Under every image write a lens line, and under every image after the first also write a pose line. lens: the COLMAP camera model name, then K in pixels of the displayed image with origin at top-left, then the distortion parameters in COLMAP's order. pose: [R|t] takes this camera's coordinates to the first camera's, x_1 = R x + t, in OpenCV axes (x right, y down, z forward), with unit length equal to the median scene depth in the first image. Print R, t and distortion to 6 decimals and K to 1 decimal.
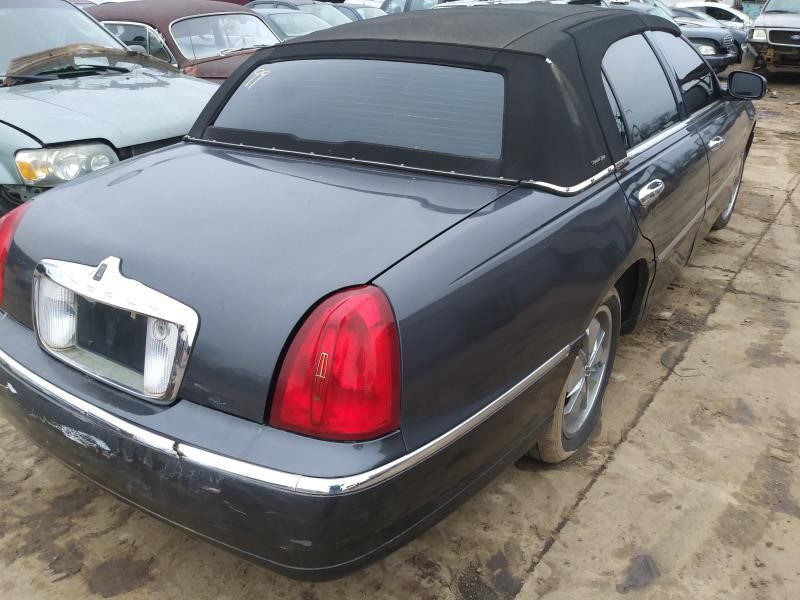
lens RADIAL K [[644.3, 0, 404.4], [0, 644.3, 299.0], [0, 0, 1]] dist [0.003542, -0.036429]
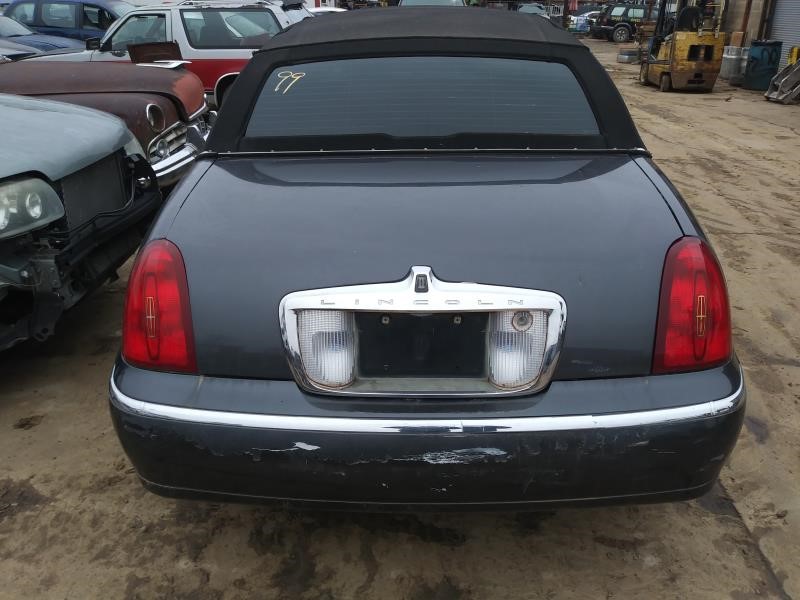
lens RADIAL K [[644.3, 0, 402.7], [0, 644.3, 301.7], [0, 0, 1]] dist [0.003542, -0.036429]
pose [[0.844418, -0.216045, 0.490186, -0.807058], [0.218001, 0.974457, 0.053943, -0.060433], [-0.489319, 0.061310, 0.869947, 0.167947]]
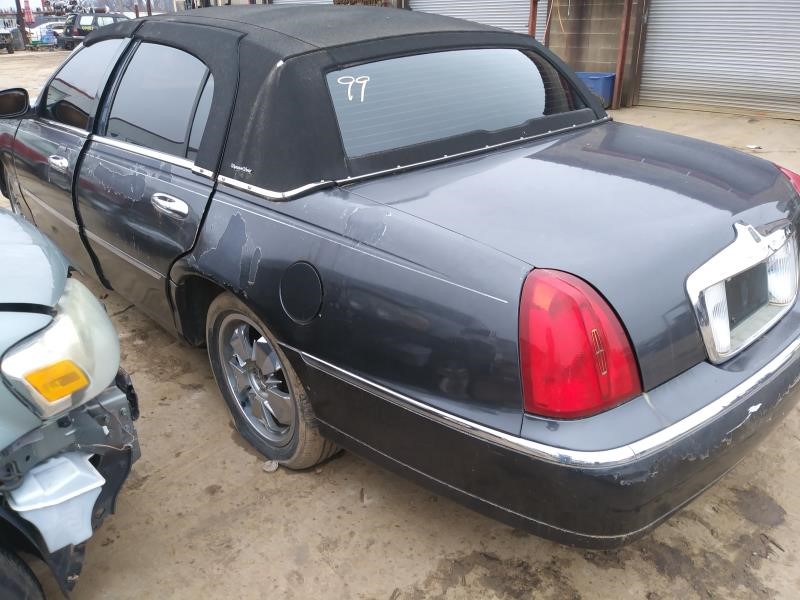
lens RADIAL K [[643.2, 0, 400.3], [0, 643.2, 300.5], [0, 0, 1]] dist [-0.004245, -0.024195]
pose [[0.240623, -0.393739, 0.887170, -1.344139], [0.414705, 0.868102, 0.272798, -0.404994], [-0.877565, 0.302273, 0.372171, 0.967199]]
